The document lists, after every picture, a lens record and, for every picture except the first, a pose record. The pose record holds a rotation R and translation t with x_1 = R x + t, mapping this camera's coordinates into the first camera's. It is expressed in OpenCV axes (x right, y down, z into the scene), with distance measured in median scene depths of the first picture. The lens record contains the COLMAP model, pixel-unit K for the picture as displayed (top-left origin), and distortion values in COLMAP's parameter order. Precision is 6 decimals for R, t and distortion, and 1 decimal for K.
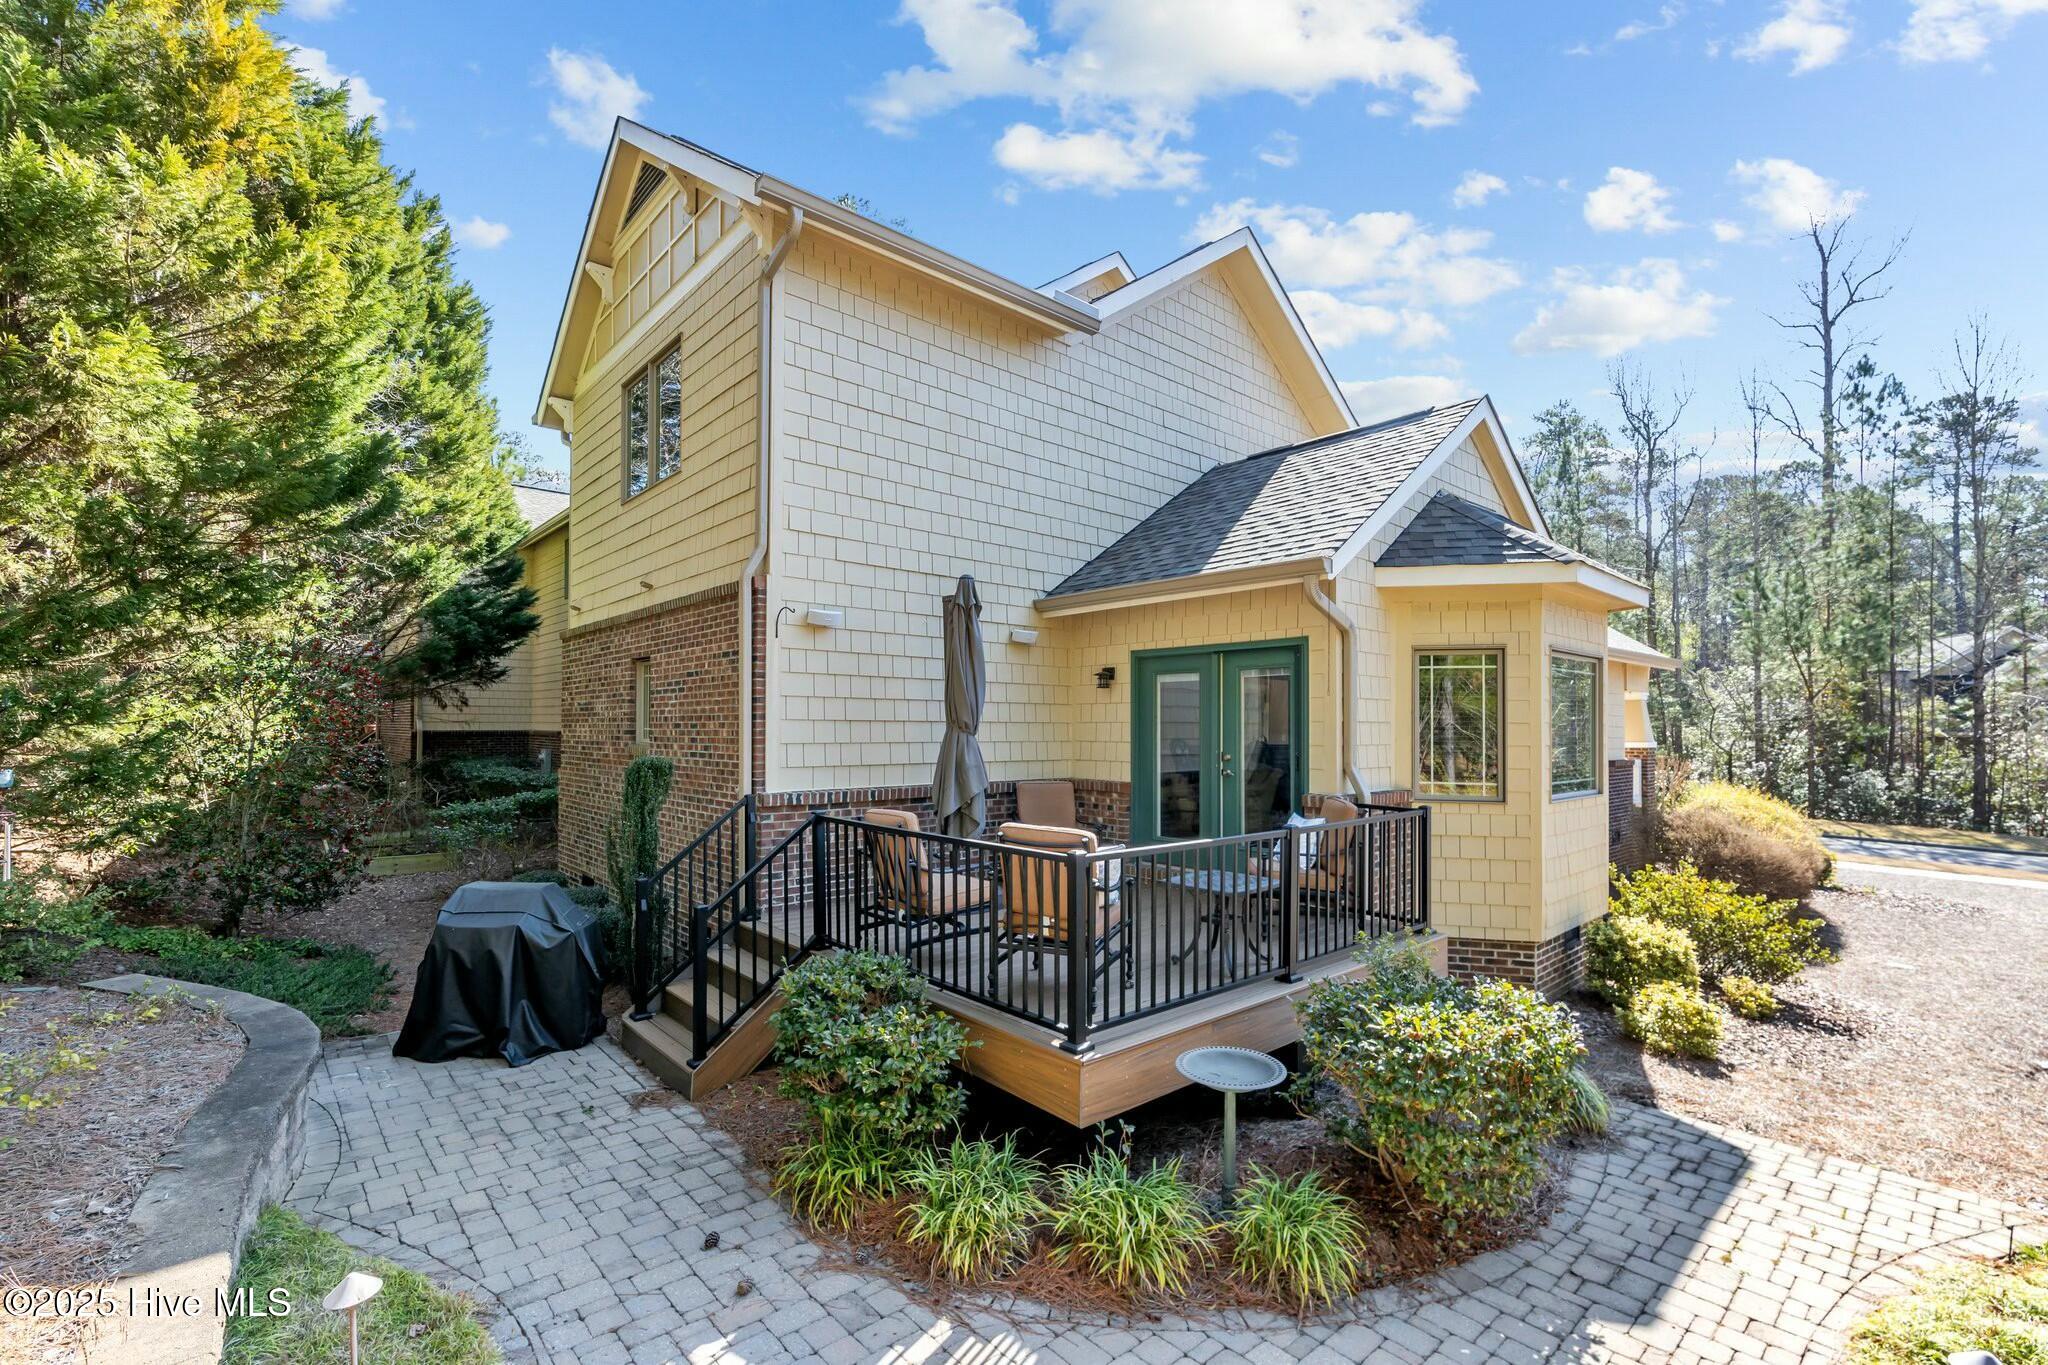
lens RADIAL K [[901.8, 0, 1021.8], [0, 901.8, 700.2], [0, 0, 1]] dist [-0.011251, -0.000152]
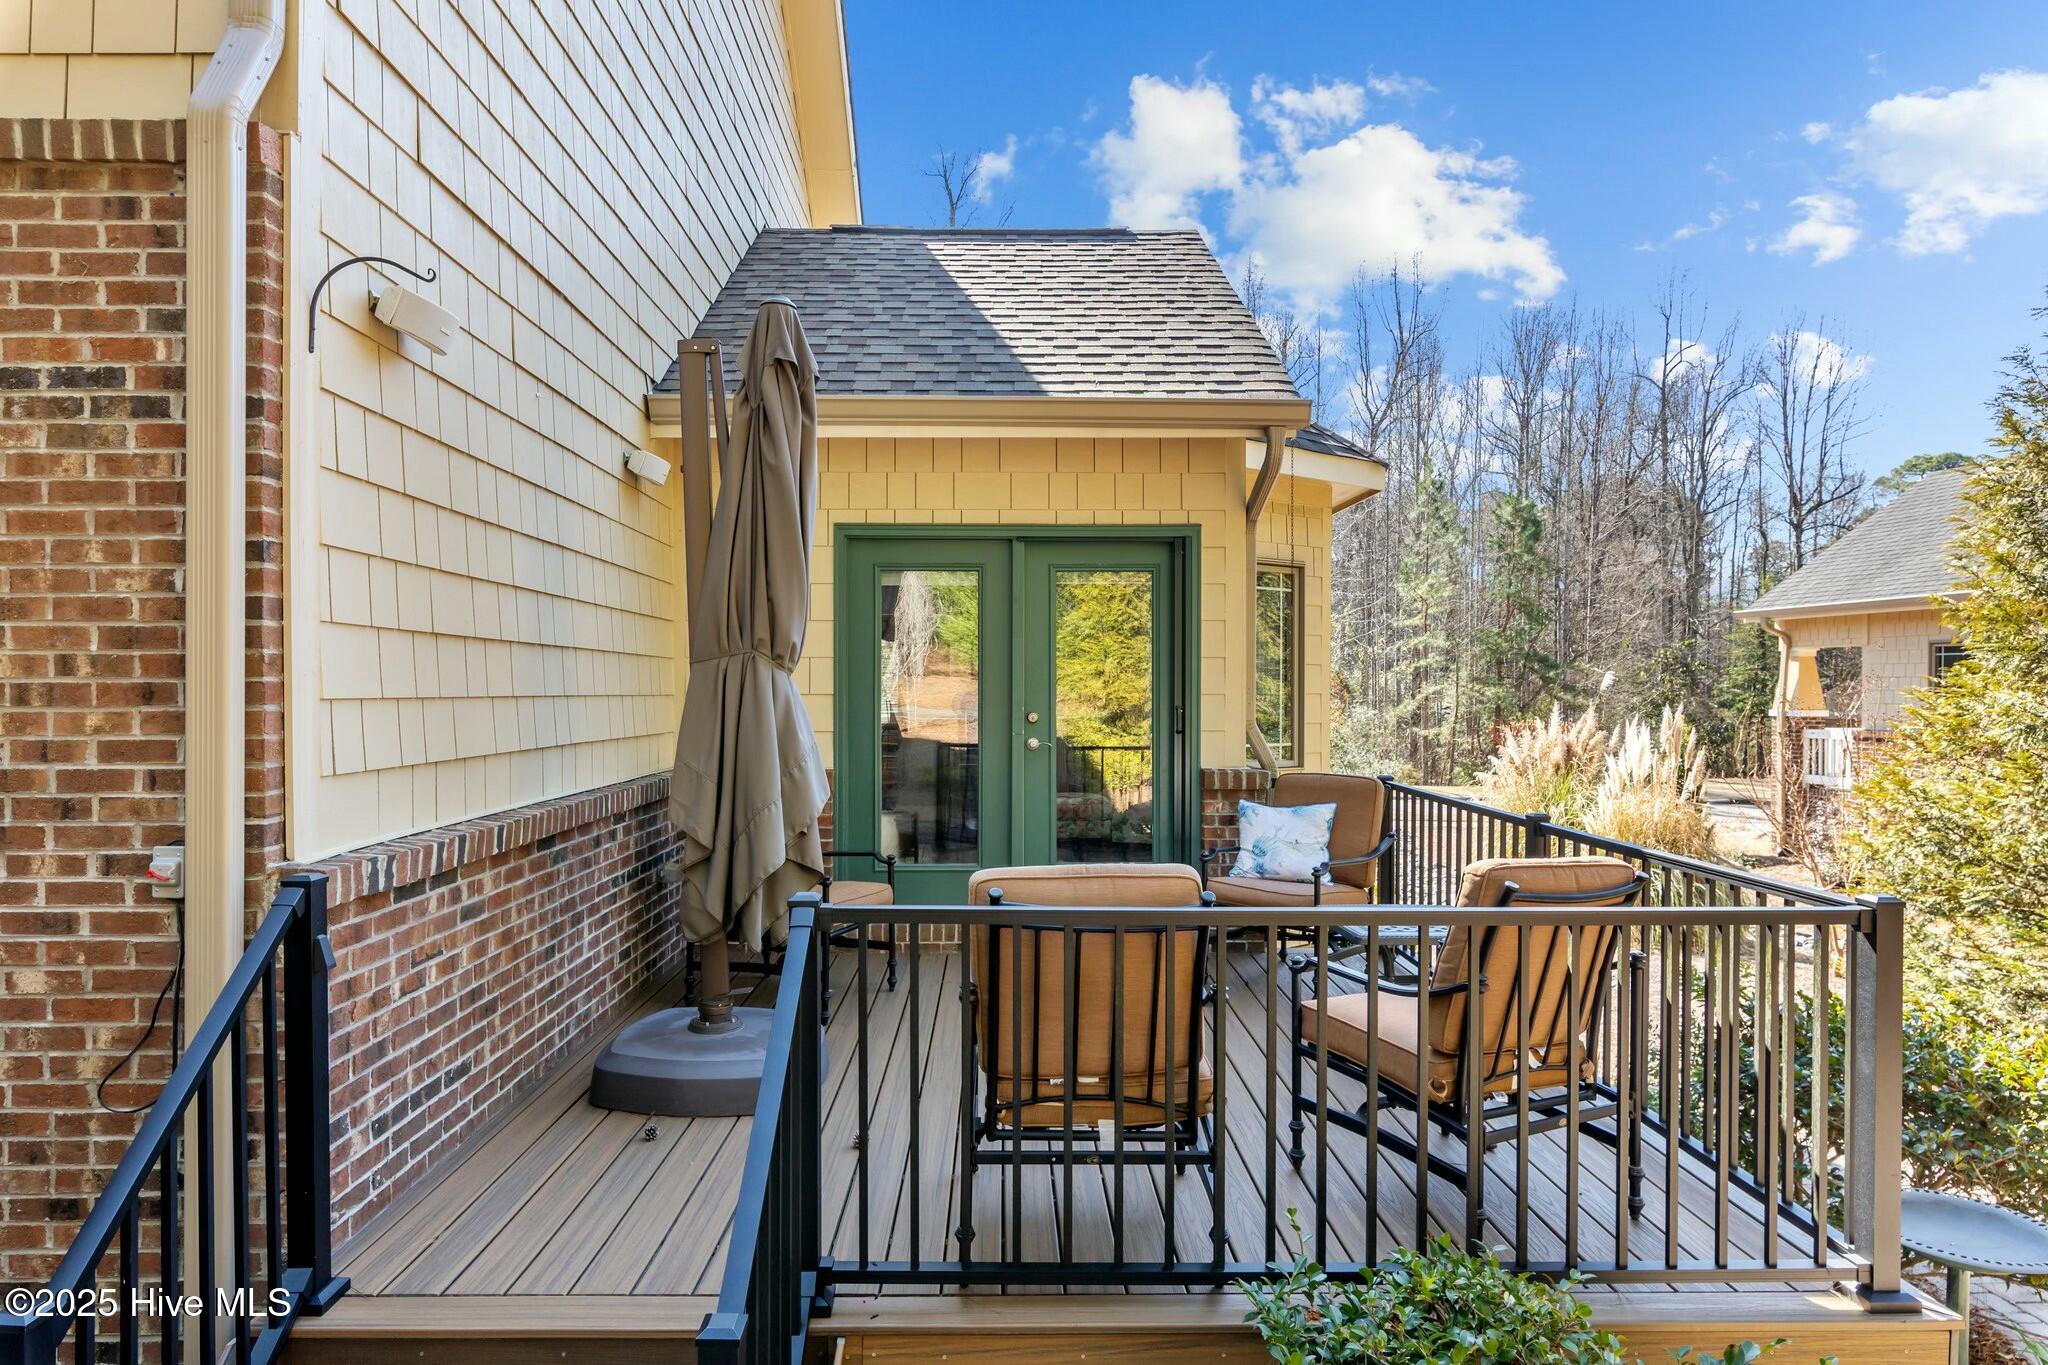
lens RADIAL K [[1204.1, 0, 1028.0], [0, 1204.1, 689.1], [0, 0, 1]] dist [-0.001744, -0.000638]
pose [[0.650441, -0.003669, 0.759548, -0.427591], [-0.021105, 0.999515, 0.022901, 0.030290], [-0.759263, -0.030927, 0.650048, 0.552388]]
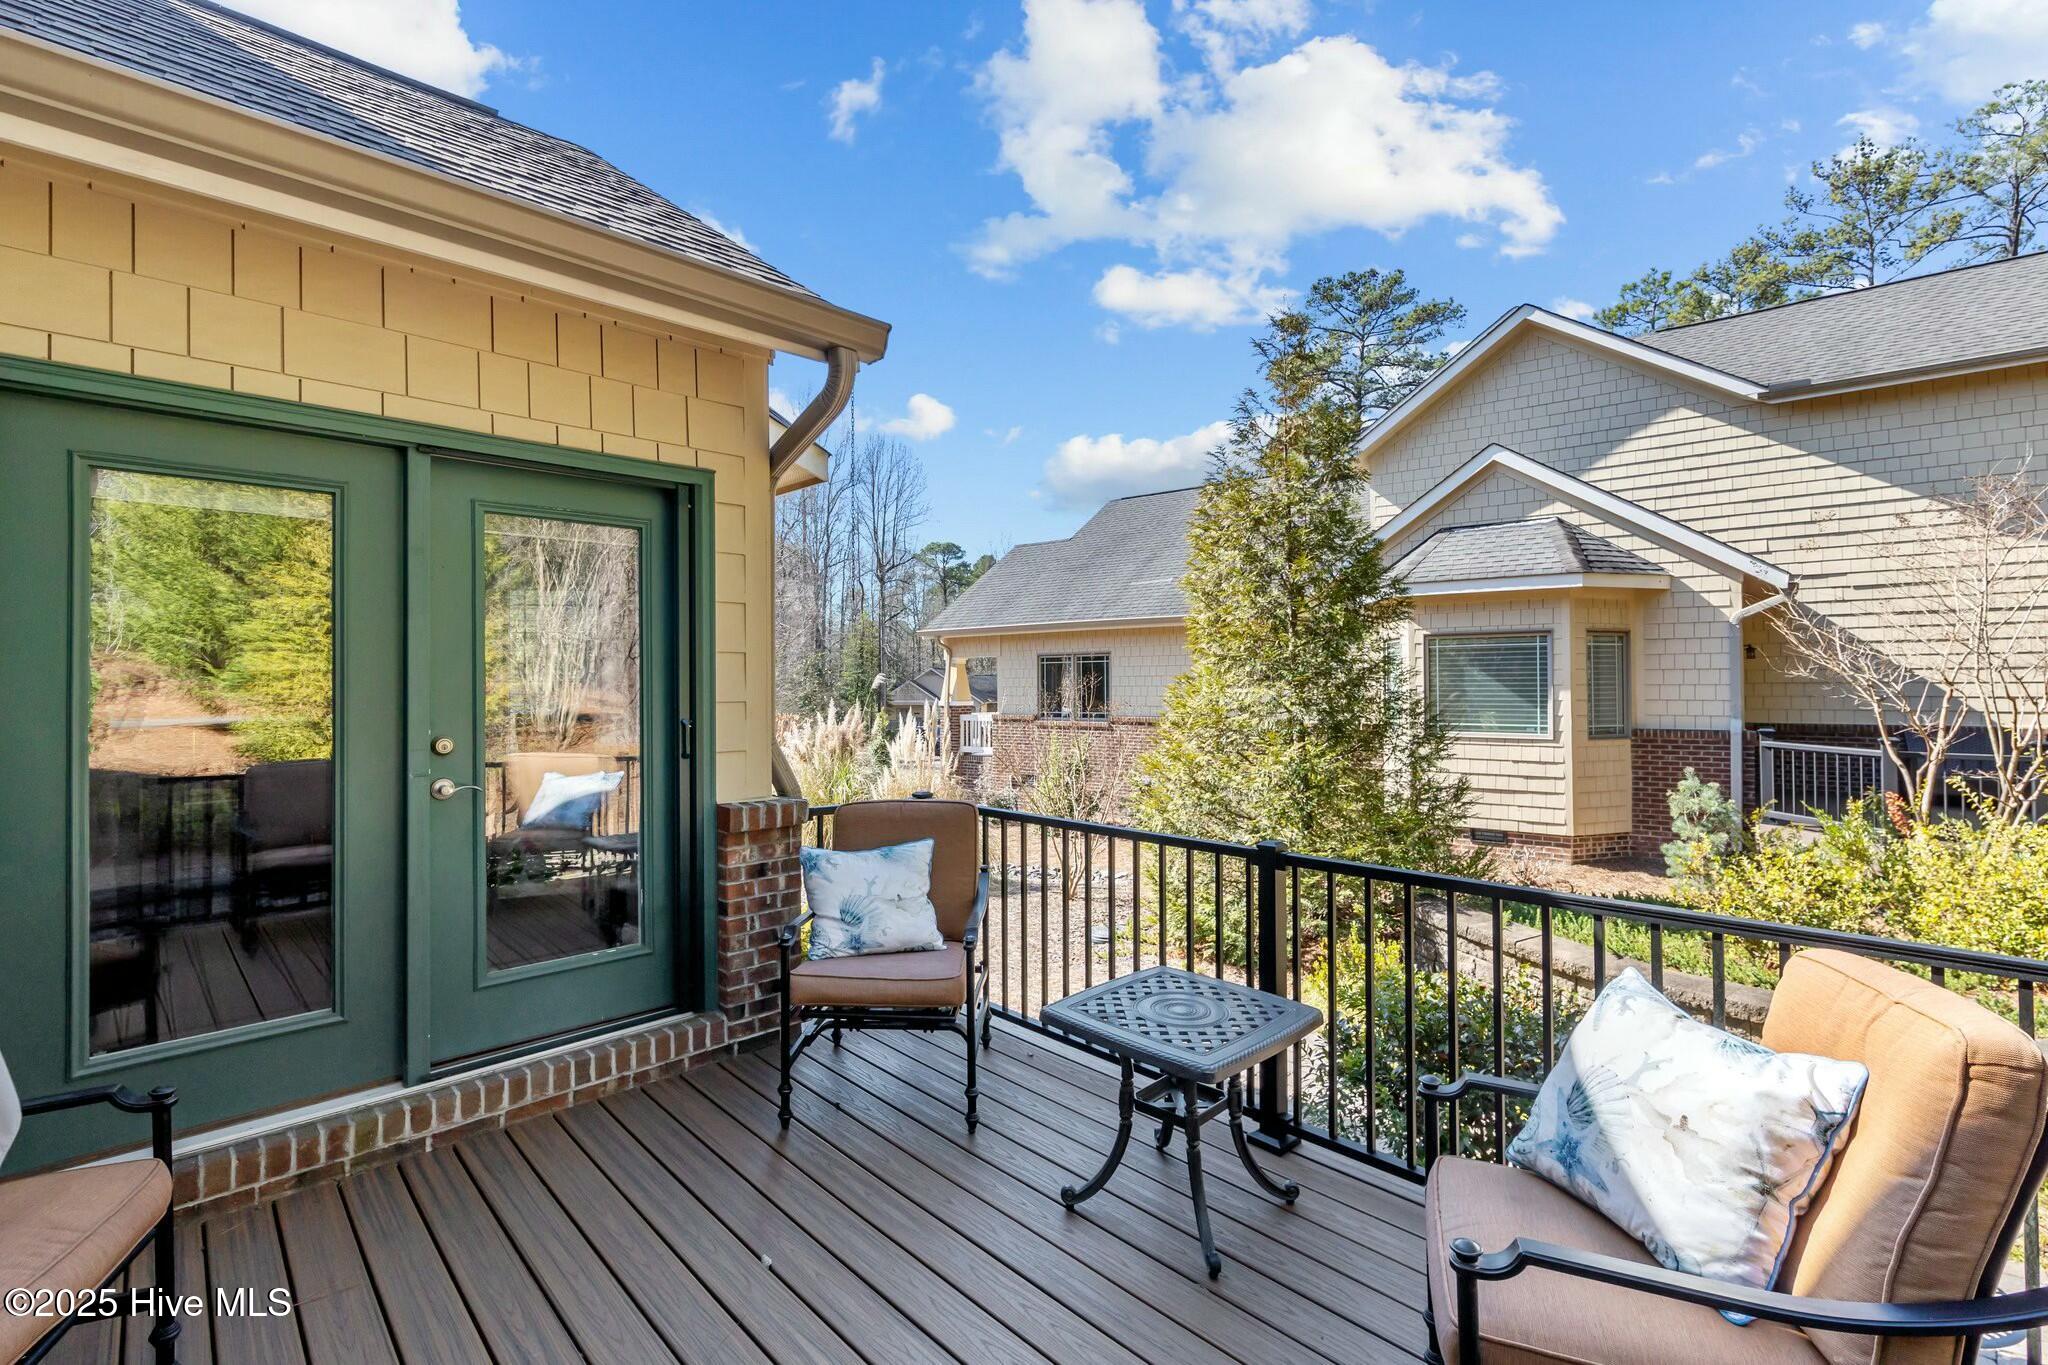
lens RADIAL K [[901.8, 0, 1029.6], [0, 901.8, 672.2], [0, 0, 1]] dist [-0.011251, -0.000152]
pose [[-0.048750, 0.010881, 0.998752, -0.164344], [-0.023654, 0.999648, -0.012046, 0.037257], [-0.998531, -0.024212, -0.048475, 0.886621]]
